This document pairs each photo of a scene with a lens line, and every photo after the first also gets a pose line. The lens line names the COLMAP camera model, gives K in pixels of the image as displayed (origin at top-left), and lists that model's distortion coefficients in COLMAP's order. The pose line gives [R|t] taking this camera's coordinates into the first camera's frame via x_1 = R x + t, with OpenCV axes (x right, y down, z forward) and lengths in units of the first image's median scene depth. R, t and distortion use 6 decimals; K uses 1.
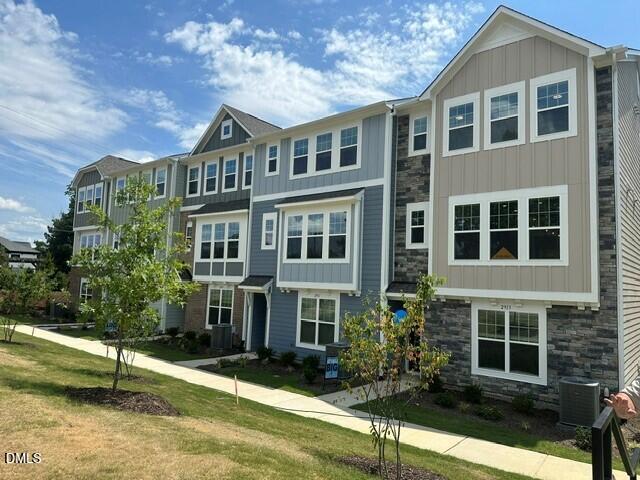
lens RADIAL K [[450.0, 0, 321.9], [0, 450.0, 239.7], [0, 0, 1]] dist [0.047172, -0.038706]
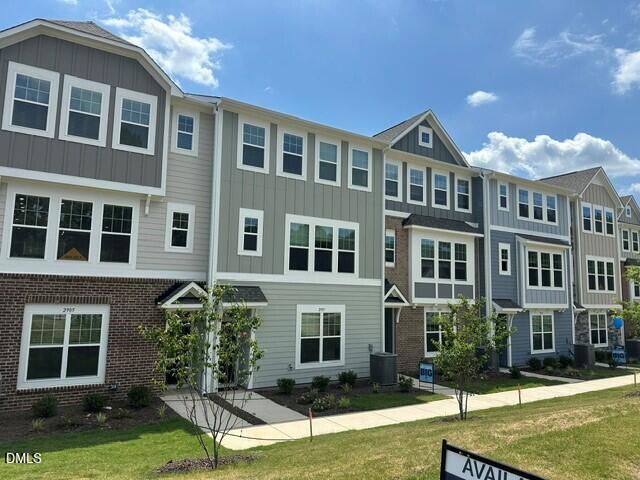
lens RADIAL K [[425.3, 0, 313.3], [0, 425.3, 254.1], [0, 0, 1]] dist [0.009660, 0.000314]
pose [[0.361636, 0.066690, 0.929931, -1.487807], [-0.098779, 0.994565, -0.032912, 0.058411], [-0.927072, -0.079955, 0.366258, 1.209810]]
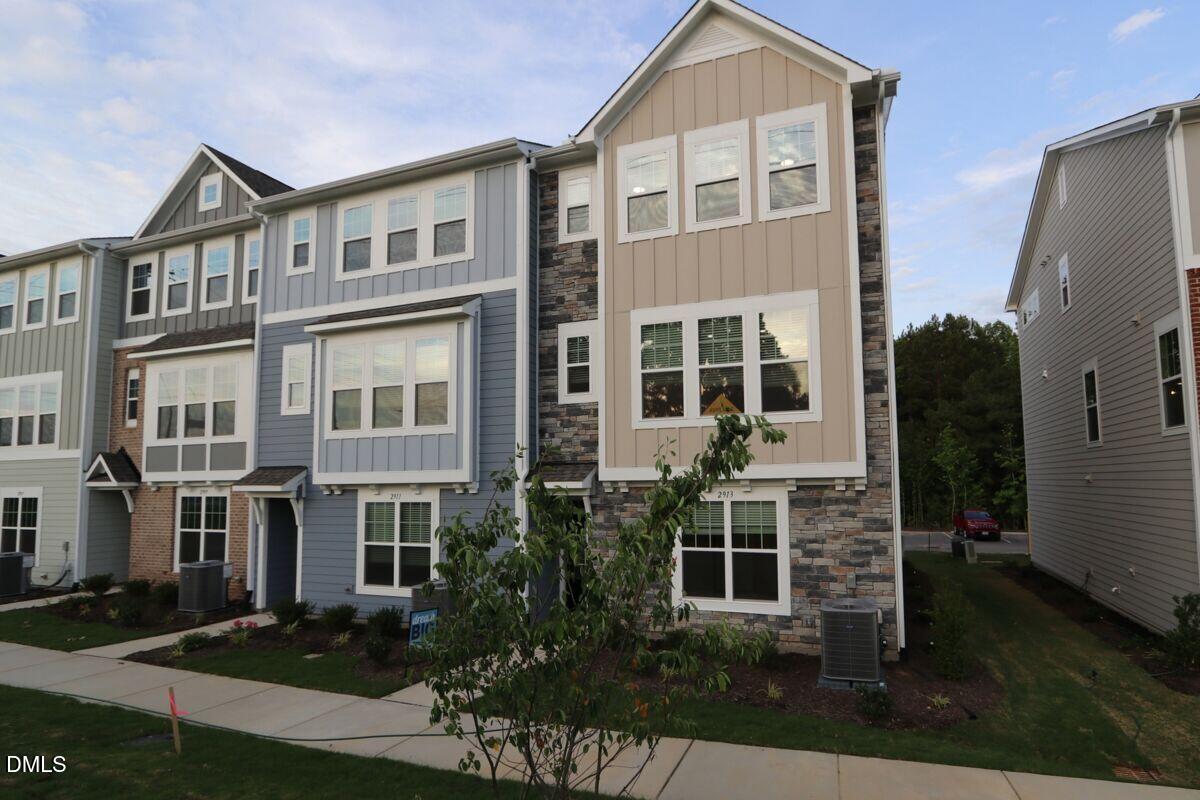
lens RADIAL K [[654.6, 0, 637.7], [0, 654.6, 443.6], [0, 0, 1]] dist [-0.017379, -0.010922]
pose [[0.946055, -0.025375, 0.323010, 0.013331], [0.014906, 0.999282, 0.034843, 0.040021], [-0.323662, -0.028149, 0.945754, 0.177716]]
